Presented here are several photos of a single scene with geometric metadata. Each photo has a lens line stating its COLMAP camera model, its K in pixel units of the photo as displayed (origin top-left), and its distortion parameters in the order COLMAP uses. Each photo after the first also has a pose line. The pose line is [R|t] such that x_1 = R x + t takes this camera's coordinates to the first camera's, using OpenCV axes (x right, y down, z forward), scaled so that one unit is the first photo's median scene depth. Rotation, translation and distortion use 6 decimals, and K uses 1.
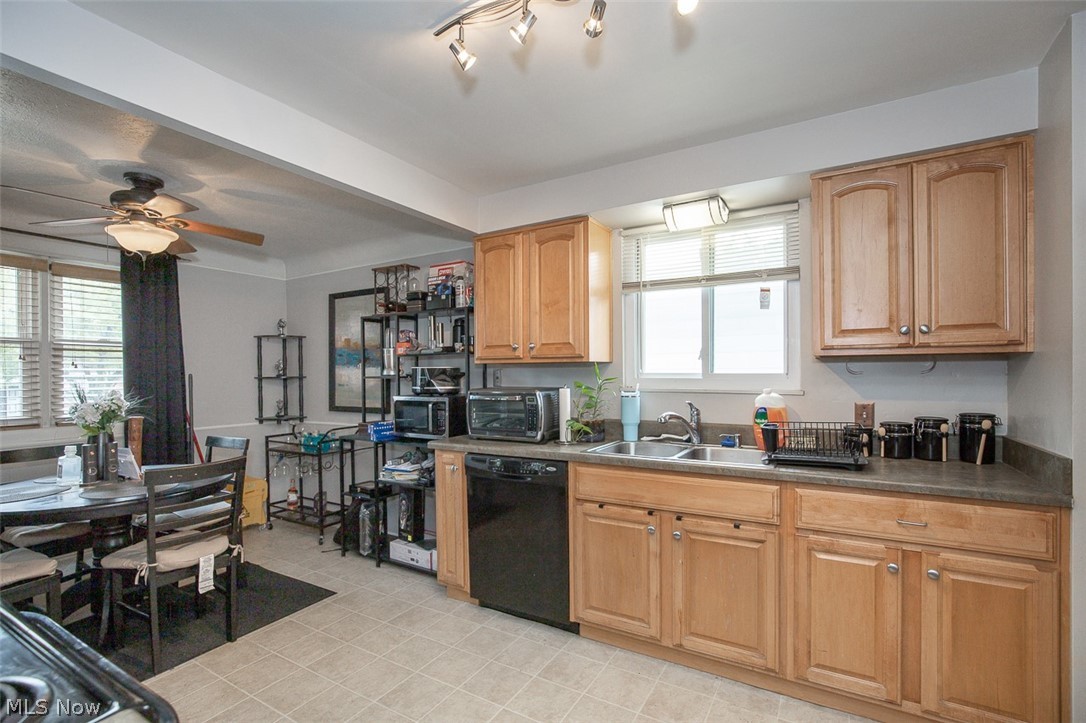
lens RADIAL K [[502.9, 0, 542.6], [0, 502.9, 368.4], [0, 0, 1]] dist [-0.018738, 0.000269]
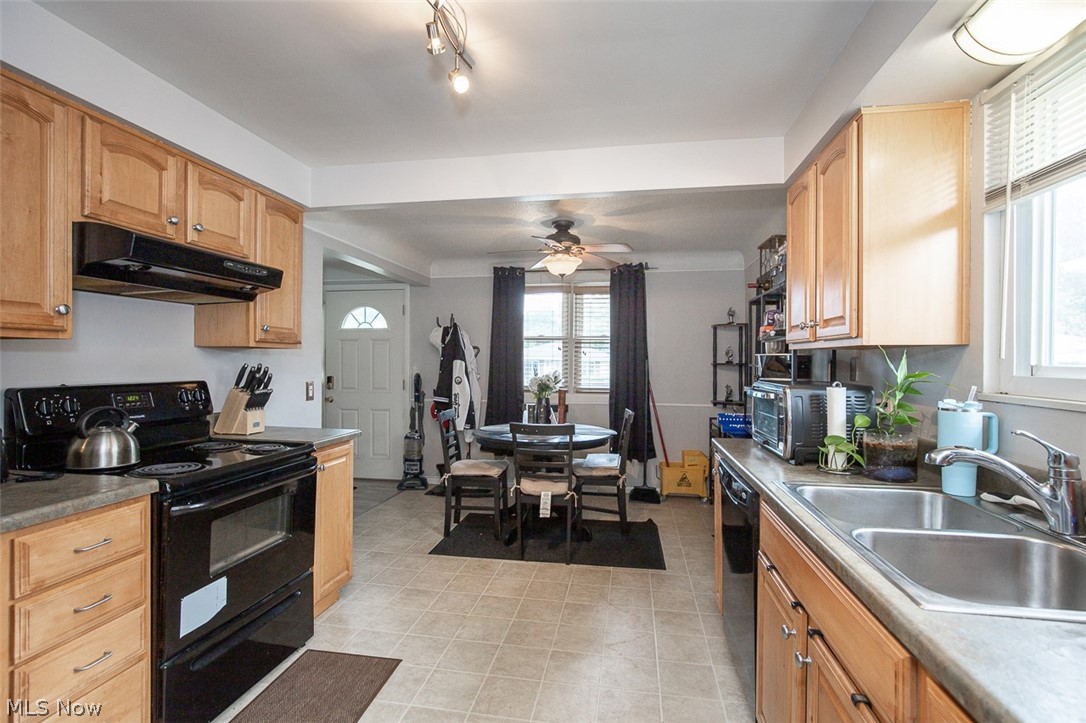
lens RADIAL K [[502.9, 0, 543.0], [0, 502.9, 361.5], [0, 0, 1]] dist [-0.001185, -0.000121]
pose [[0.358884, 0.011715, -0.933308, 0.434082], [-0.000699, 0.999924, 0.012283, -0.000441], [0.933382, -0.003755, 0.358866, 0.348532]]
